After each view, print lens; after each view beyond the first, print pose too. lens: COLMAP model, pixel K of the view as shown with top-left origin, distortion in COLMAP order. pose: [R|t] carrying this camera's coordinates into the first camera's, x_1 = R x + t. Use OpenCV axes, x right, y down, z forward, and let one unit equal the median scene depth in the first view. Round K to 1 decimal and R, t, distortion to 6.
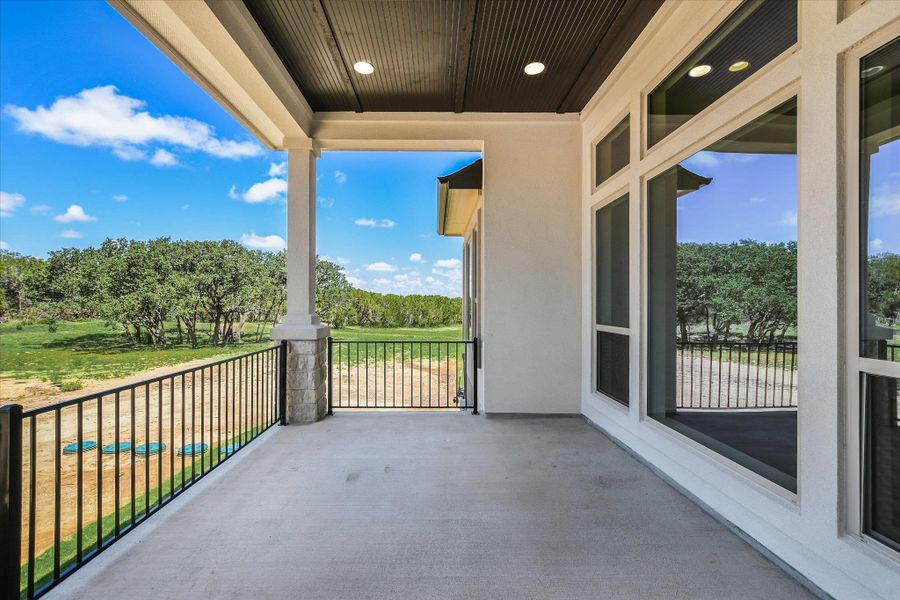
lens RADIAL K [[397.0, 0, 442.7], [0, 397.0, 302.5], [0, 0, 1]] dist [-0.013707, 0.000039]
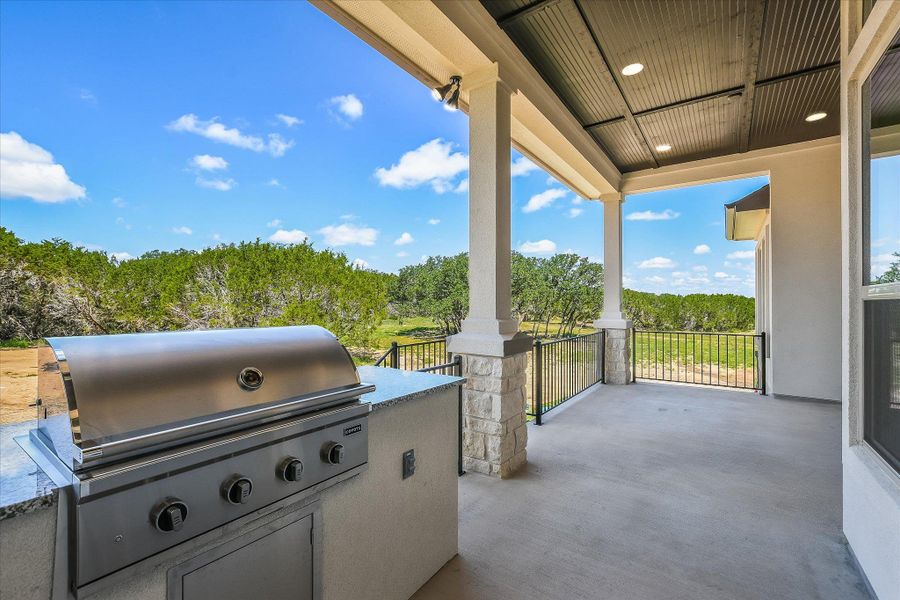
lens RADIAL K [[397.0, 0, 442.7], [0, 397.0, 302.5], [0, 0, 1]] dist [-0.013707, 0.000039]
pose [[0.798440, -0.005633, -0.602049, 0.023102], [0.004261, 0.999984, -0.003705, -0.002419], [0.602060, 0.000392, 0.798451, -0.534283]]
